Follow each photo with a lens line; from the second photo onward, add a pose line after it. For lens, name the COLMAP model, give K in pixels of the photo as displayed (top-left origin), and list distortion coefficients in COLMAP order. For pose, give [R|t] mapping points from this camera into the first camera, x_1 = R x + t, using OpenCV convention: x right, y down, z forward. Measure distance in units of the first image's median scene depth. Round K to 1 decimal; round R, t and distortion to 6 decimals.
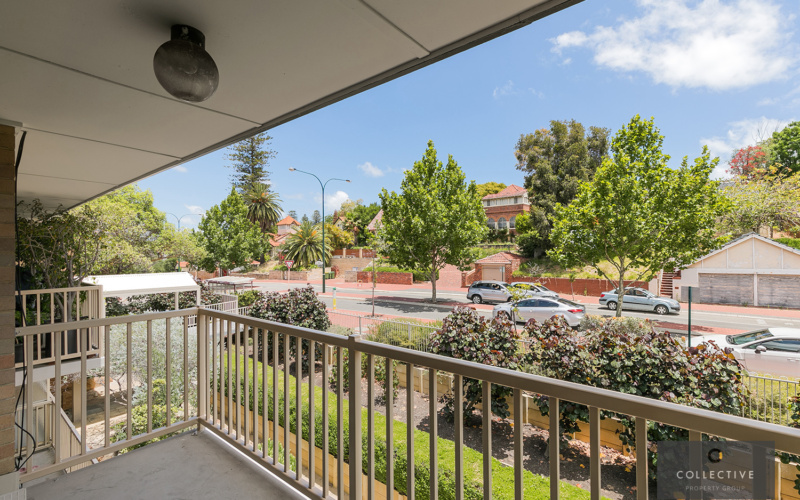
lens RADIAL K [[362.9, 0, 400.0], [0, 362.9, 250.0], [0, 0, 1]] dist [-0.021983, -0.000201]
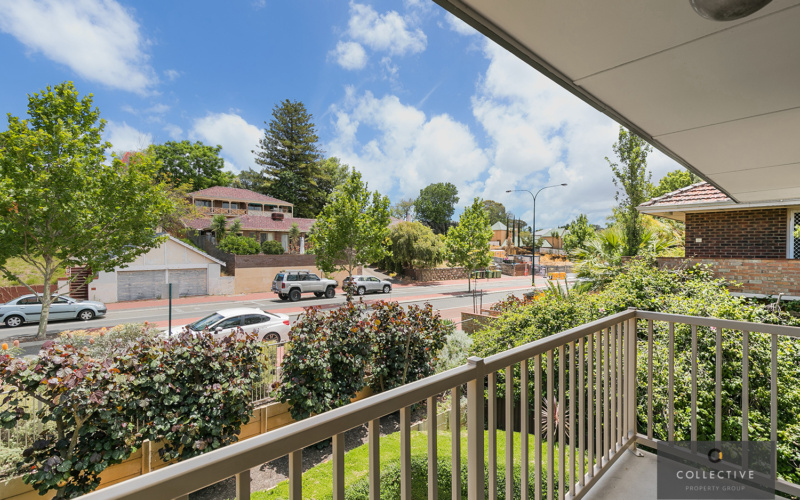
lens RADIAL K [[372.8, 0, 400.0], [0, 372.8, 250.0], [0, 0, 1]] dist [0.056710, -0.000188]
pose [[0.143426, 0.003845, 0.989654, -0.109132], [-0.013194, 0.999911, -0.001972, -0.001204], [-0.989573, -0.012774, 0.143464, 0.115284]]
